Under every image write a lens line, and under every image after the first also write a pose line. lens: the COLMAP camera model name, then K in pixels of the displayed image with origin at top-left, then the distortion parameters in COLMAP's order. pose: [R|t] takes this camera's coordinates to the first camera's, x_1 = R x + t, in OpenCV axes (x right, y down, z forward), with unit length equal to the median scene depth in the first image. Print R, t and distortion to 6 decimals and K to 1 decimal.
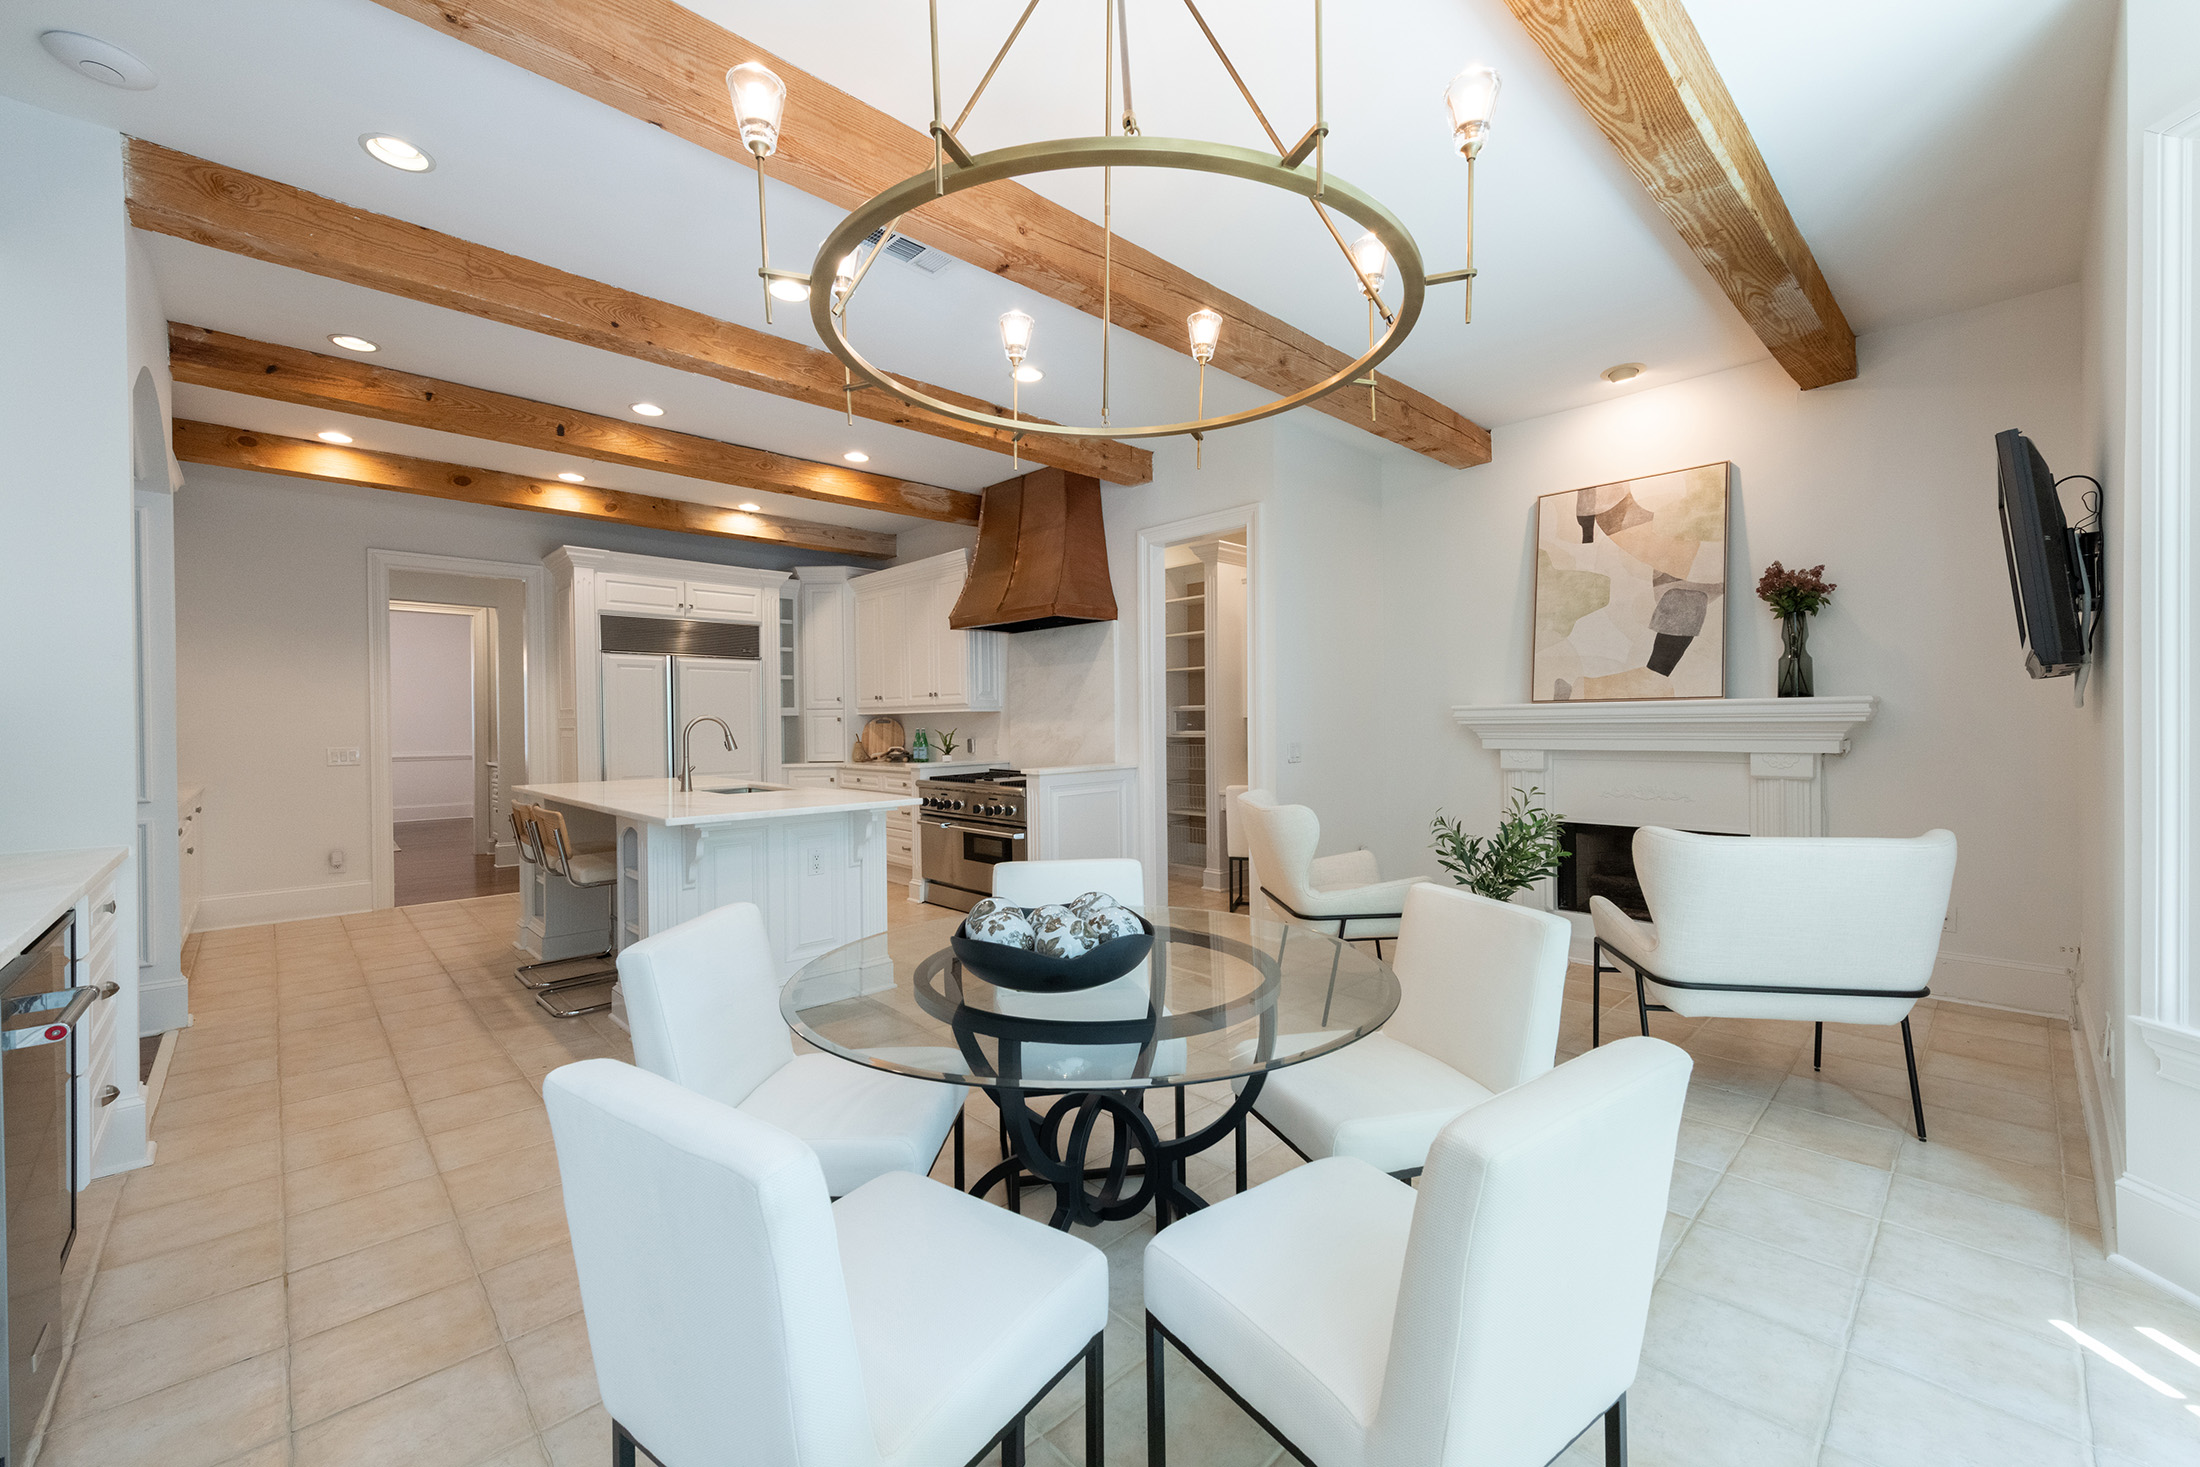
lens RADIAL K [[863.4, 0, 1104.3], [0, 863.4, 730.8], [0, 0, 1]] dist [0.019617, -0.006824]
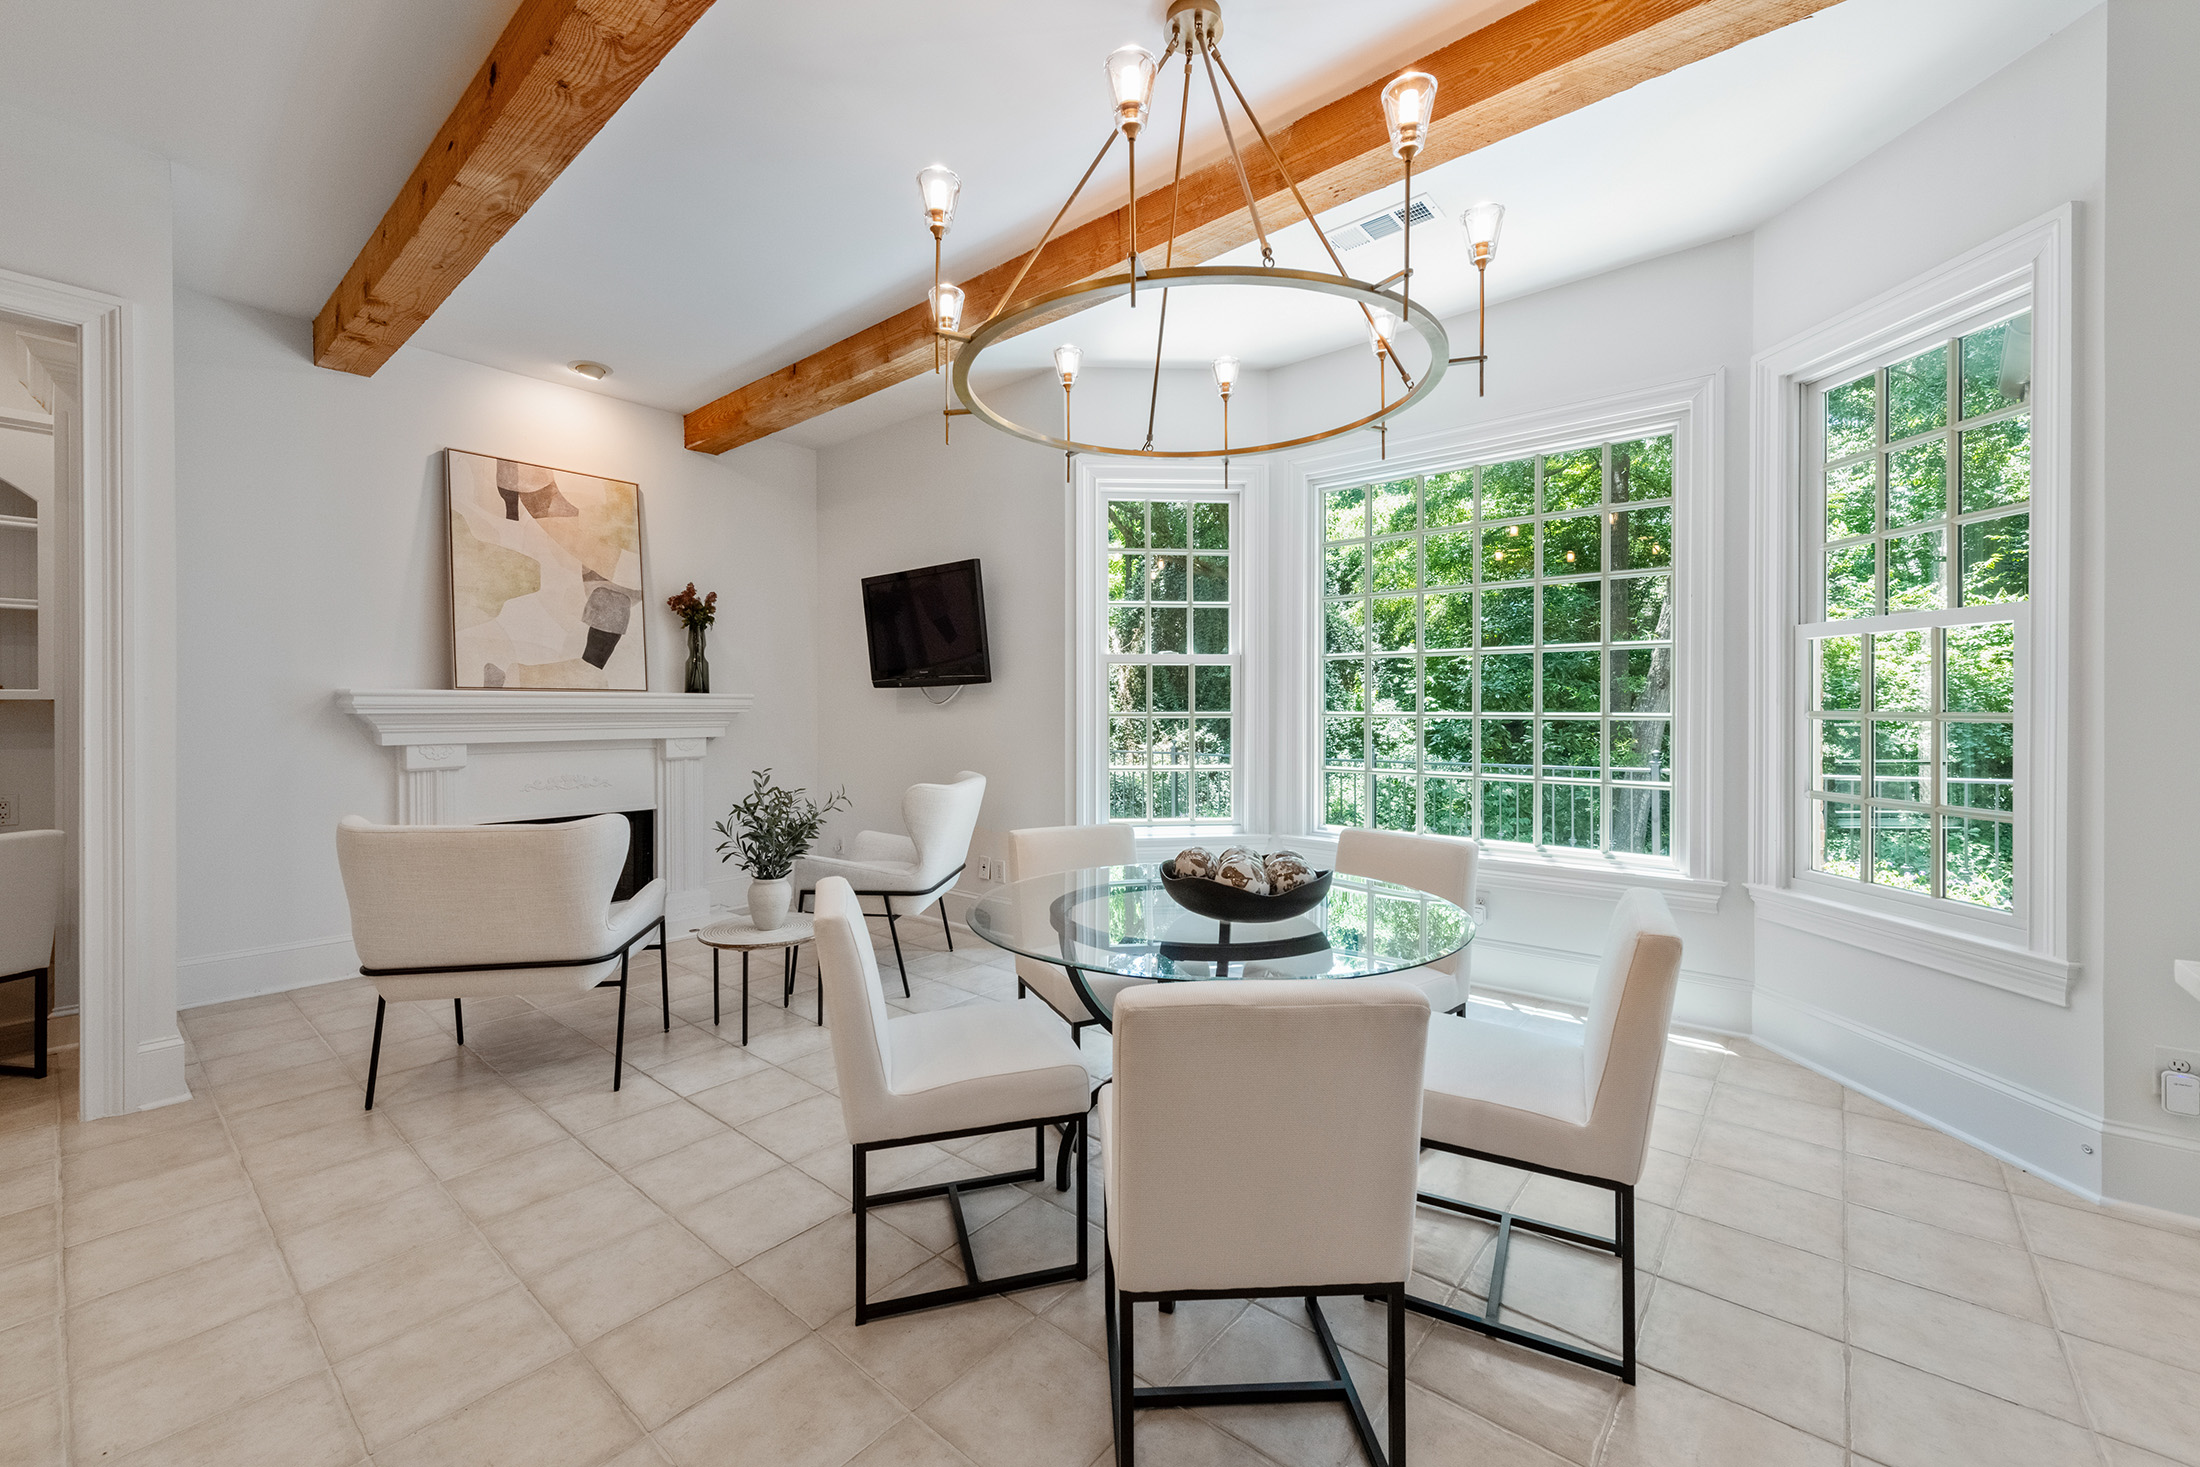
lens RADIAL K [[875.3, 0, 1104.2], [0, 875.3, 718.0], [0, 0, 1]] dist [0.016235, -0.004501]
pose [[-0.111494, 0.001800, 0.993764, -0.443089], [0.013028, 0.999915, -0.000350, 0.004838], [-0.993680, 0.012908, -0.111508, 0.466992]]
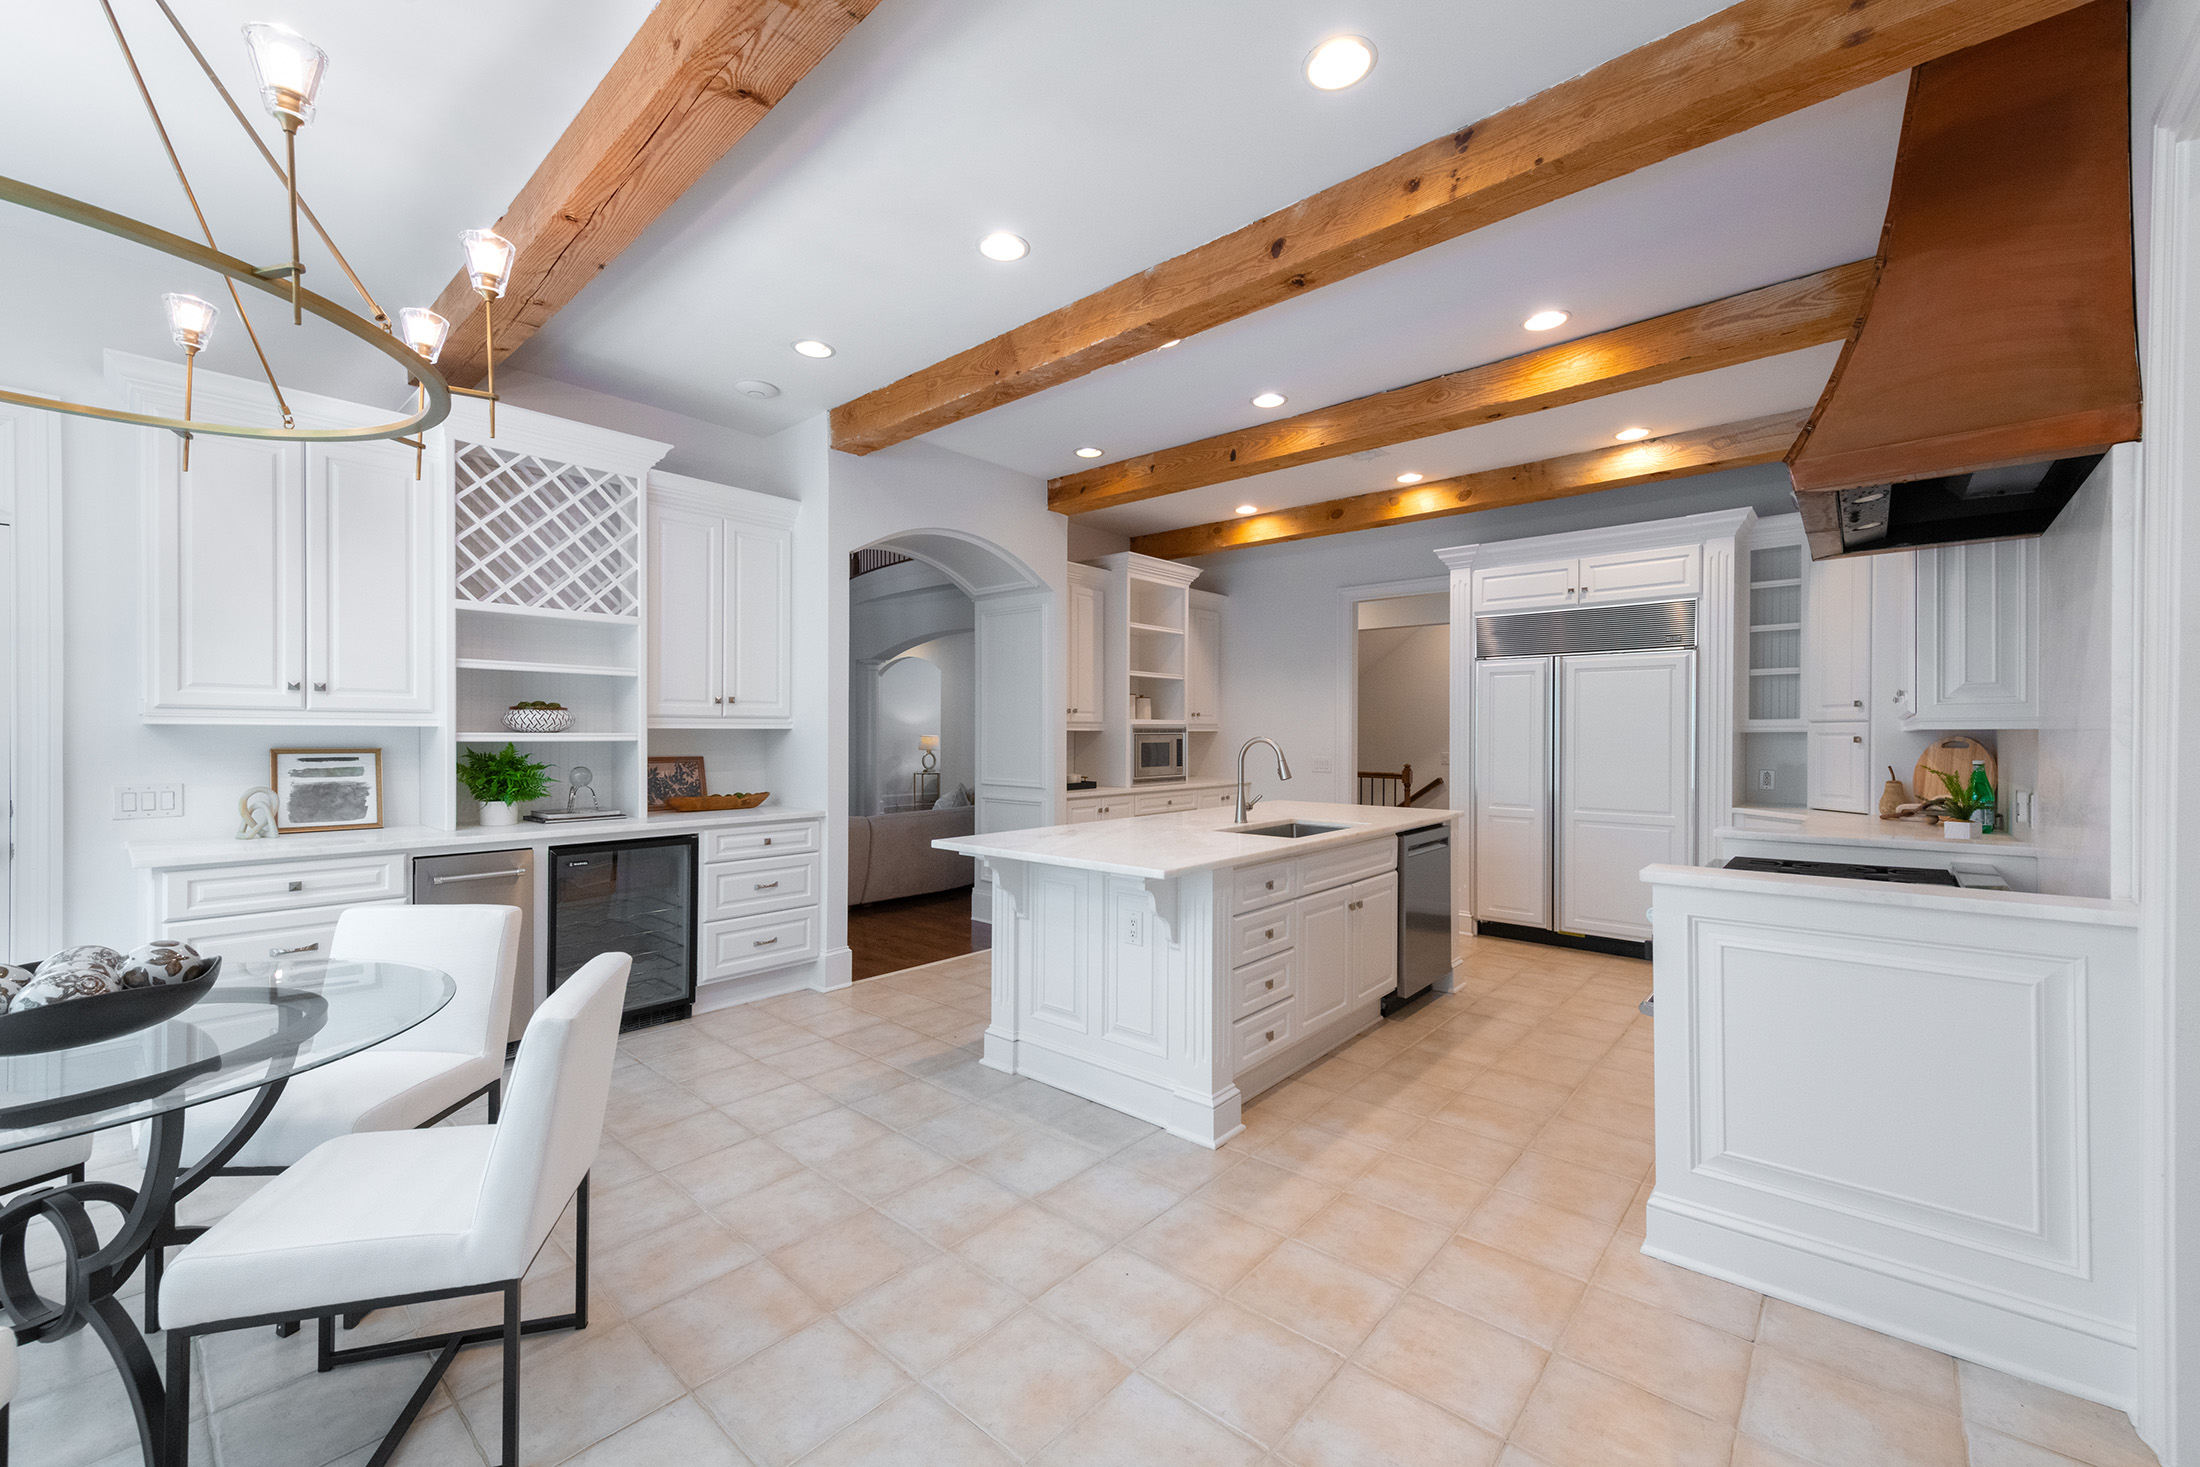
lens RADIAL K [[876.7, 0, 1126.3], [0, 876.7, 731.2], [0, 0, 1]] dist [0.010883, -0.000005]
pose [[0.107384, 0.006986, -0.994193, 0.374291], [-0.013644, 0.999891, 0.005553, -0.024040], [0.994124, 0.012969, 0.107468, 0.734796]]
